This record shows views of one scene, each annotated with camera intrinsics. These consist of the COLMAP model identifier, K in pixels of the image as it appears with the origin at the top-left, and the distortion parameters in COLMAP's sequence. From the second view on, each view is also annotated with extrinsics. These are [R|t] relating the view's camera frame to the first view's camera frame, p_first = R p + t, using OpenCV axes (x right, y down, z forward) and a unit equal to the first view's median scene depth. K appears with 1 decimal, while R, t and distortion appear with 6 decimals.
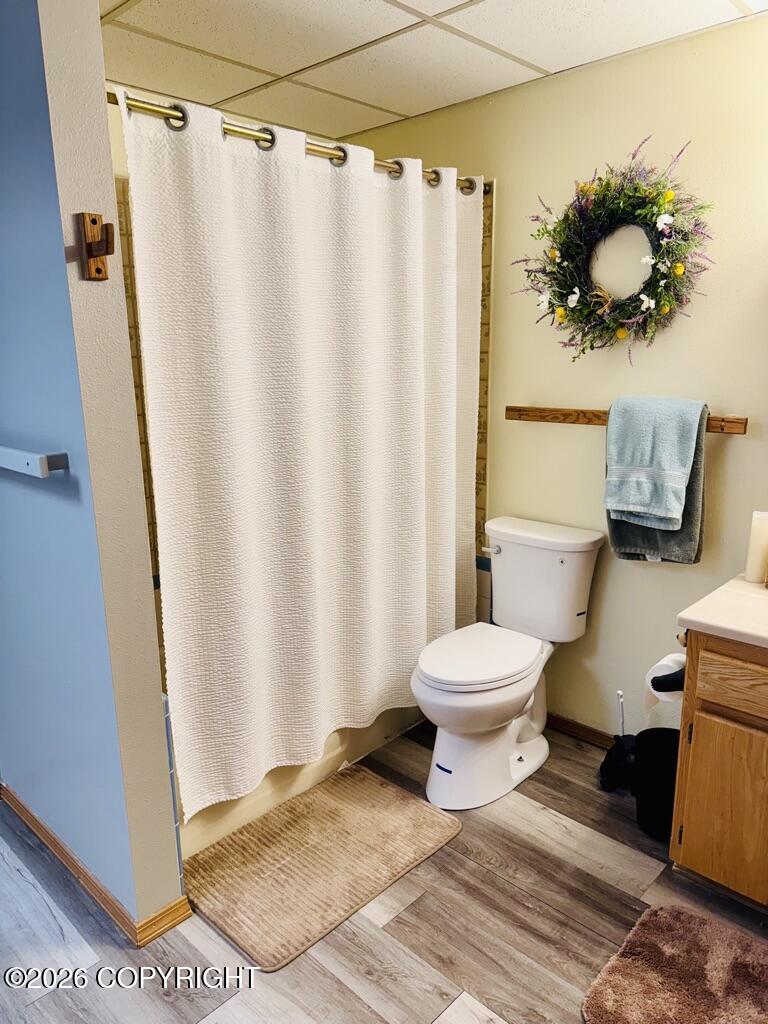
lens RADIAL K [[721.8, 0, 384.0], [0, 721.8, 512.0], [0, 0, 1]] dist [-0.000435, -0.000403]
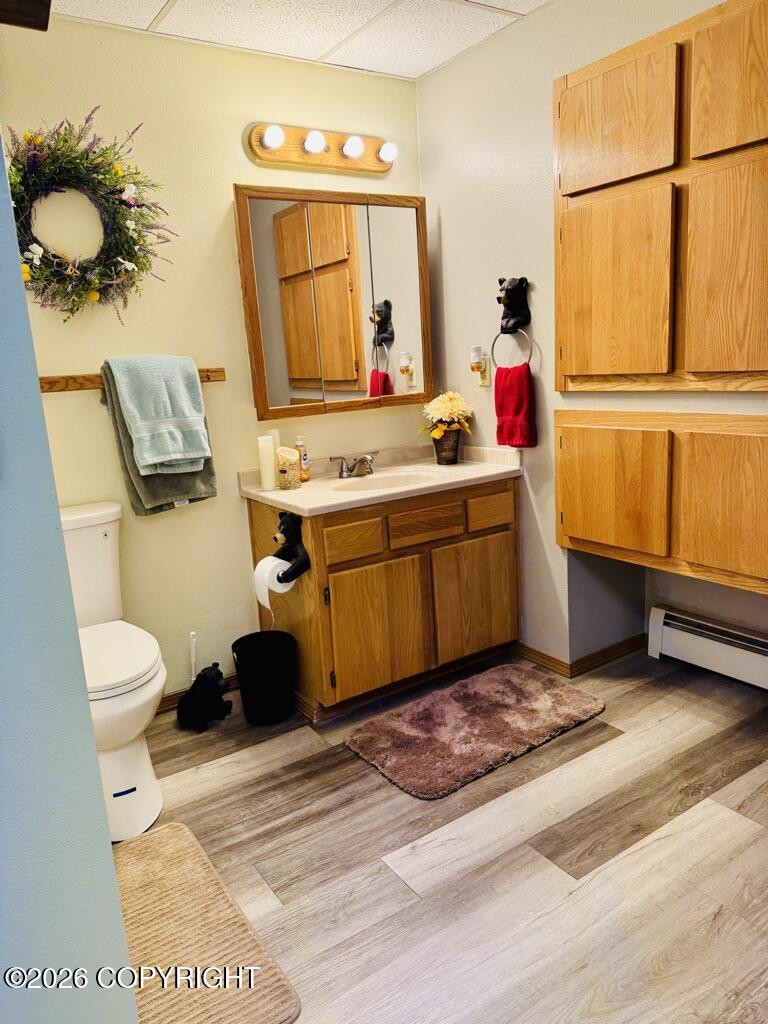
lens RADIAL K [[721.8, 0, 384.0], [0, 721.8, 512.0], [0, 0, 1]] dist [-0.000435, -0.000403]
pose [[0.208134, -0.198834, 0.957677, -0.642639], [0.271226, 0.952455, 0.138803, 0.009480], [-0.939743, 0.230857, 0.252167, 0.460094]]
